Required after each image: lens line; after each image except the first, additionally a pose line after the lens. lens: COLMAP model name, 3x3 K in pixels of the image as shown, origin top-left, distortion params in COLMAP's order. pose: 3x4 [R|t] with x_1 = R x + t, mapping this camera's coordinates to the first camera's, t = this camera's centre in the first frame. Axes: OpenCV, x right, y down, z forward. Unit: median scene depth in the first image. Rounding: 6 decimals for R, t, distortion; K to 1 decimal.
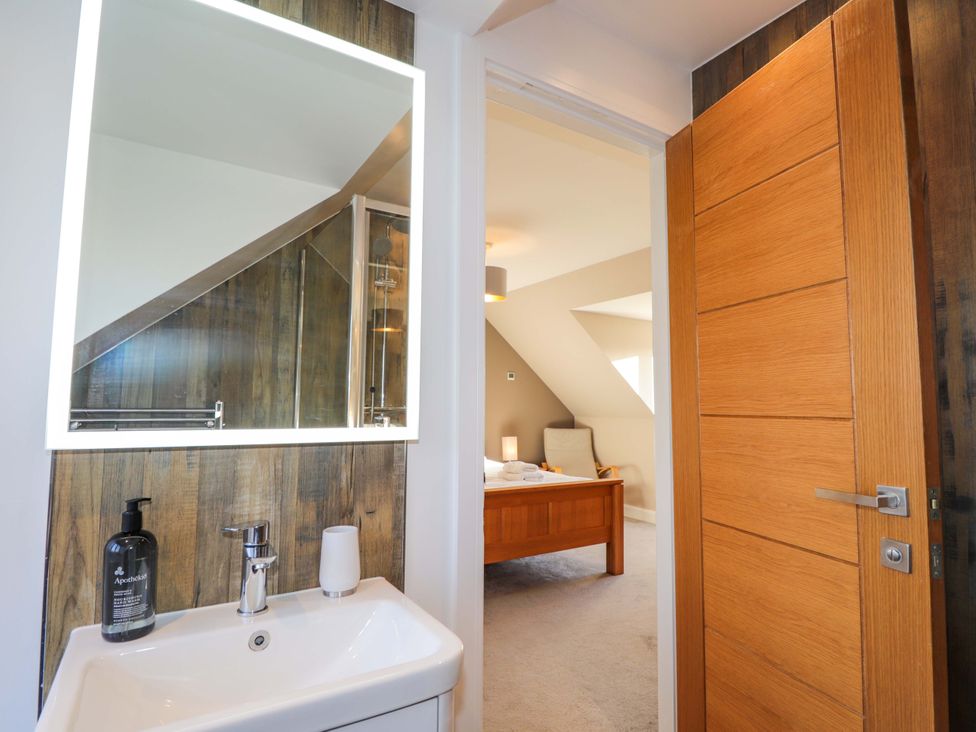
lens RADIAL K [[527.8, 0, 486.2], [0, 527.8, 364.2], [0, 0, 1]] dist [-0.011331, -0.002810]
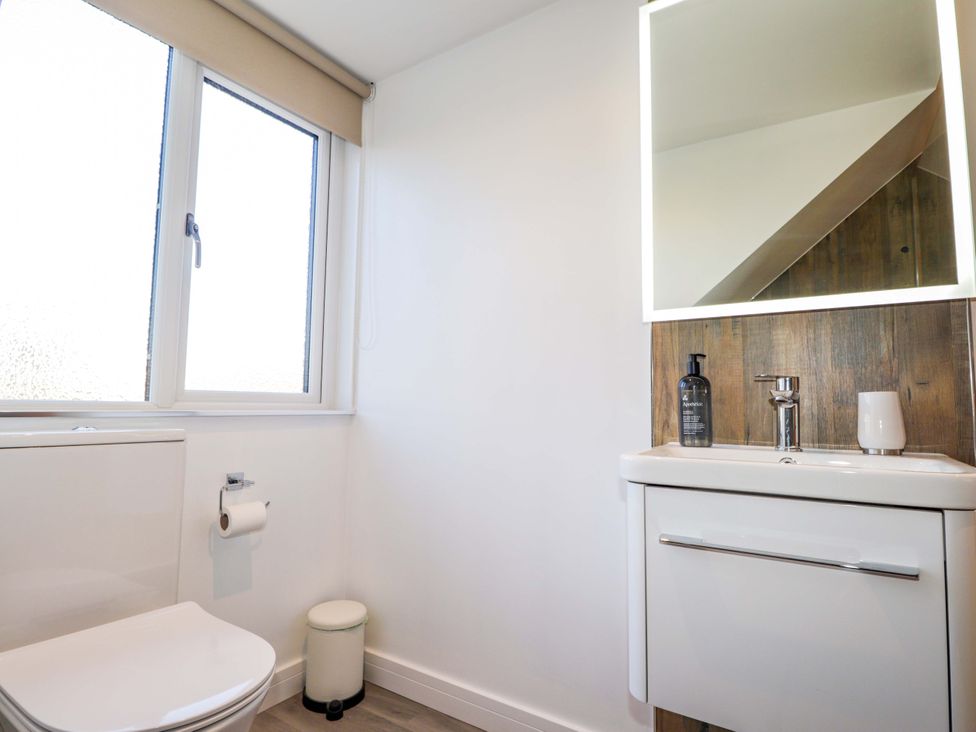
lens RADIAL K [[527.8, 0, 486.7], [0, 527.8, 365.0], [0, 0, 1]] dist [-0.011331, -0.002810]
pose [[0.430625, -0.072379, -0.899624, 0.341318], [0.064035, 0.996717, -0.049539, 0.290972], [0.900256, -0.036275, 0.433847, -0.123637]]
